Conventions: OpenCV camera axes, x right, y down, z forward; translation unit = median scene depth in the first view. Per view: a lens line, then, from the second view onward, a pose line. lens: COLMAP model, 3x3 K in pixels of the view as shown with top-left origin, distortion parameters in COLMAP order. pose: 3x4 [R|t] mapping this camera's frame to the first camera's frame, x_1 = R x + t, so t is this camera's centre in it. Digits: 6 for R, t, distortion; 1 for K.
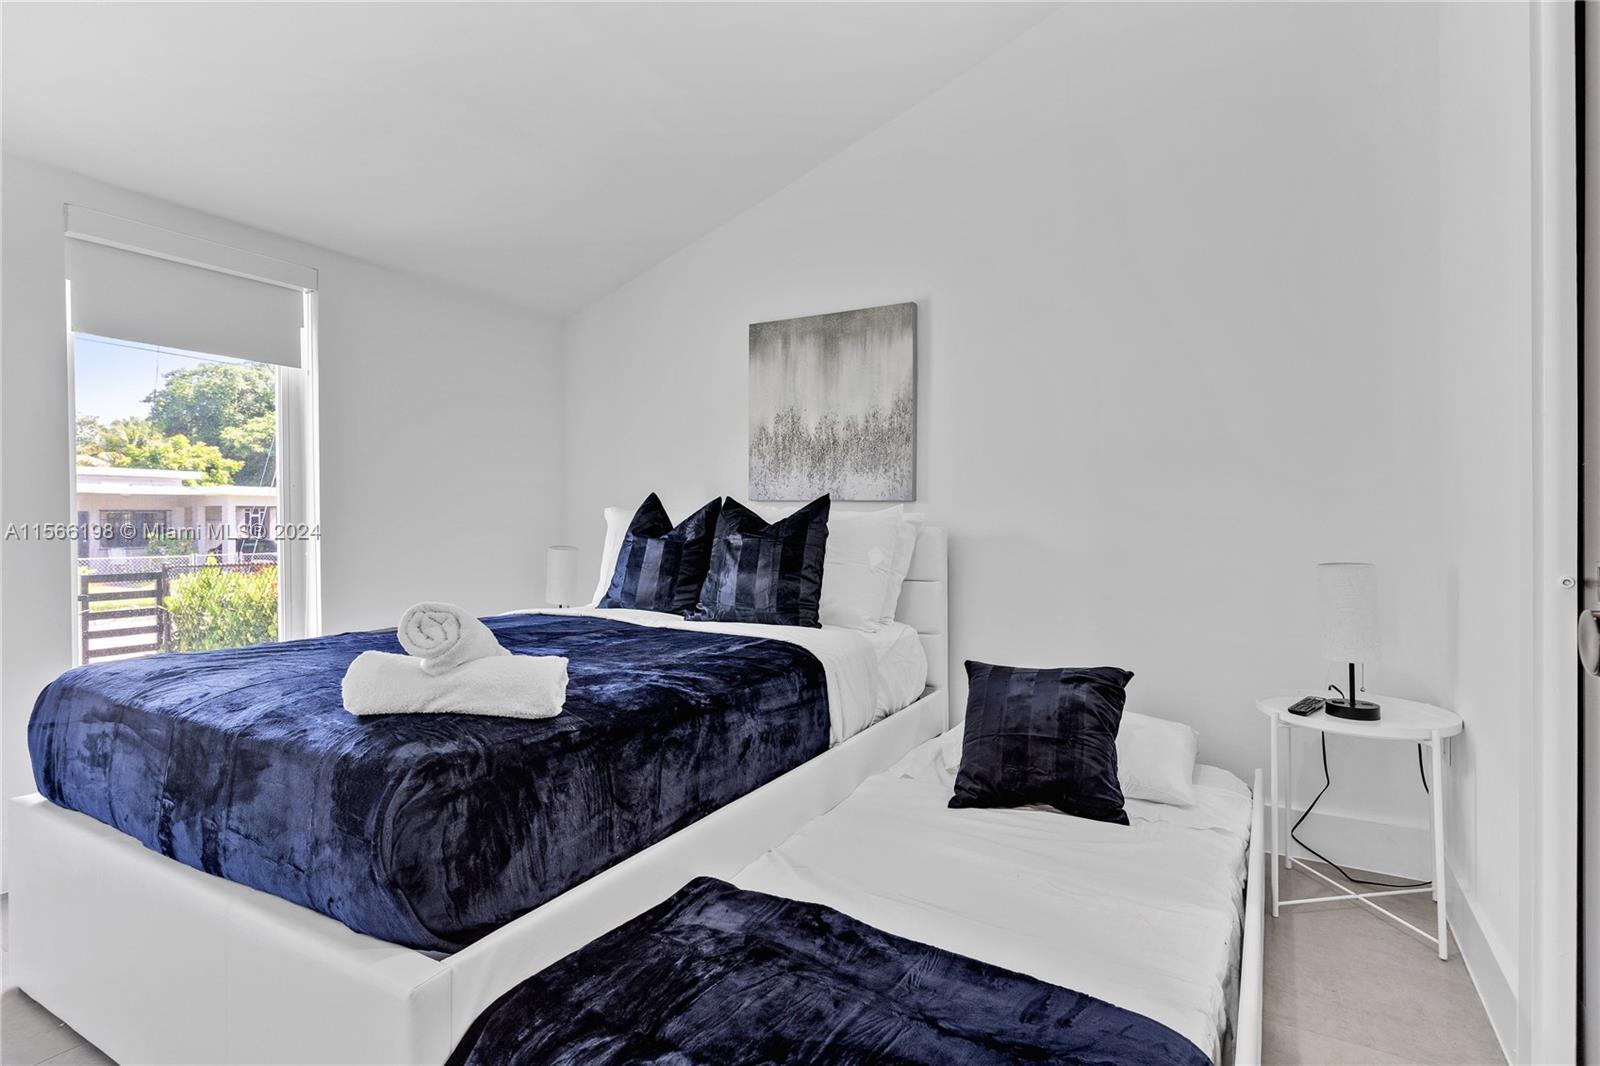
lens RADIAL K [[833.0, 0, 802.6], [0, 833.0, 534.5], [0, 0, 1]] dist [0.001726, 0.000072]
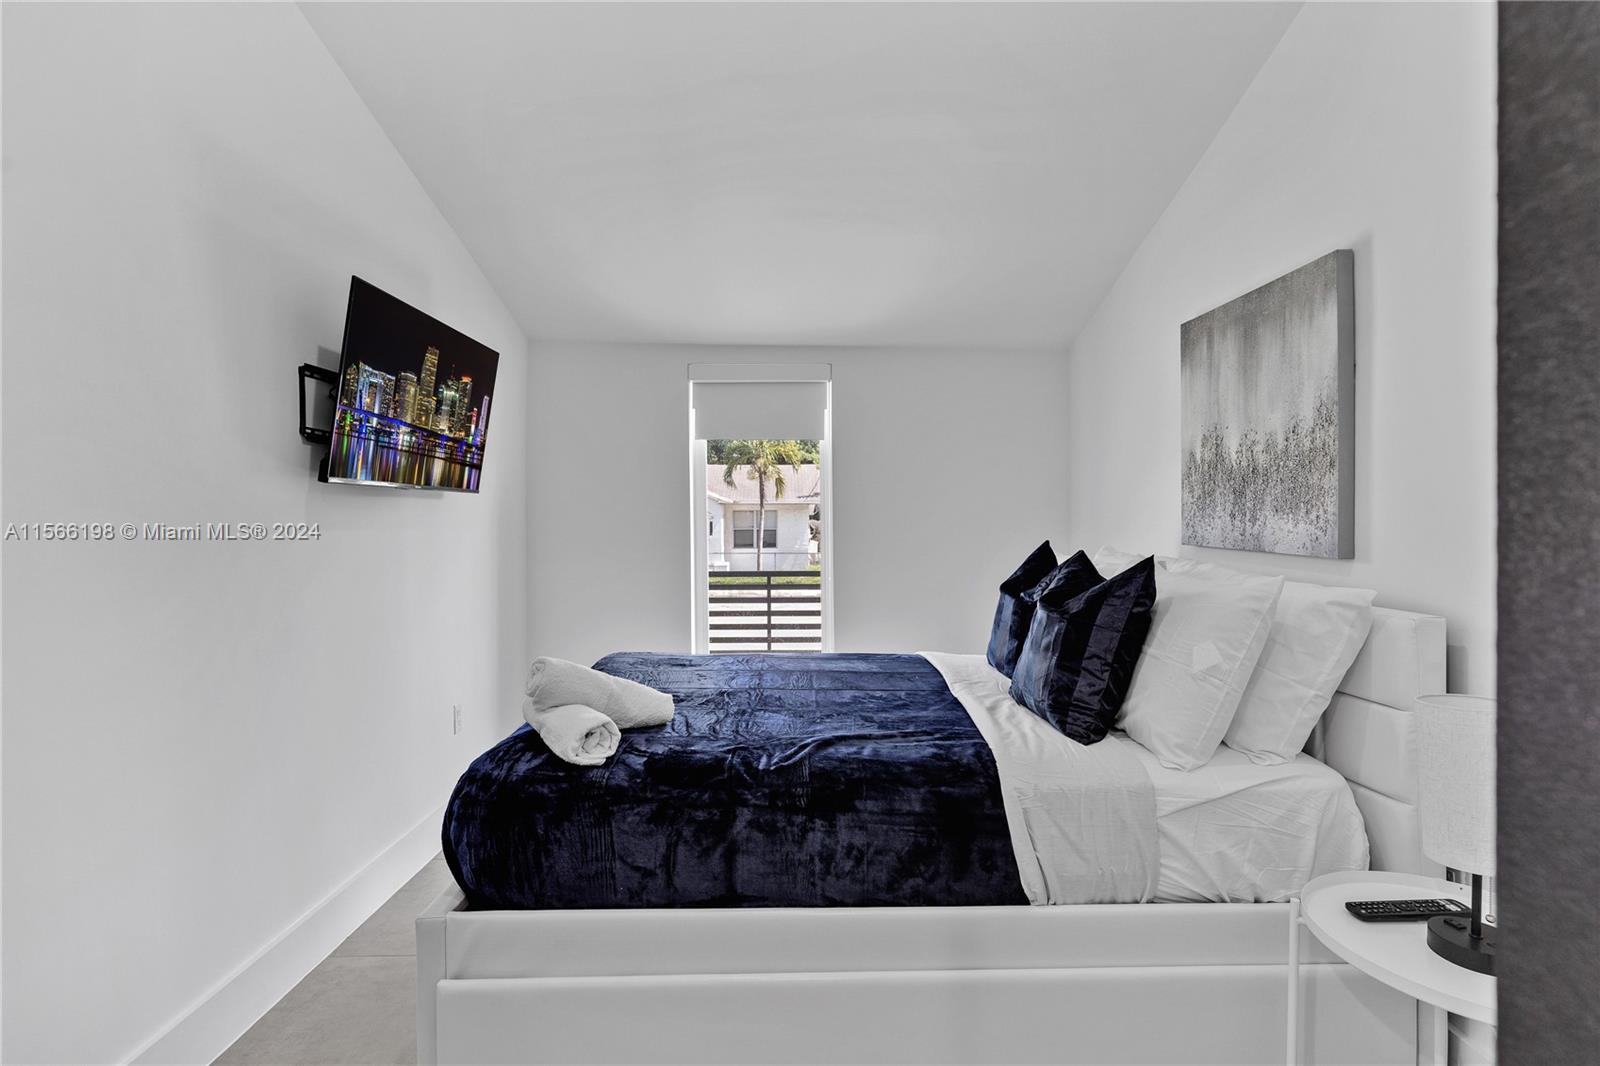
lens RADIAL K [[766.1, 0, 804.2], [0, 766.1, 524.5], [0, 0, 1]] dist [-0.007346, 0.001498]
pose [[0.531887, -0.003372, -0.846809, 0.392878], [0.006005, 0.999982, -0.000210, -0.066475], [0.846794, -0.004973, 0.531898, 0.322020]]
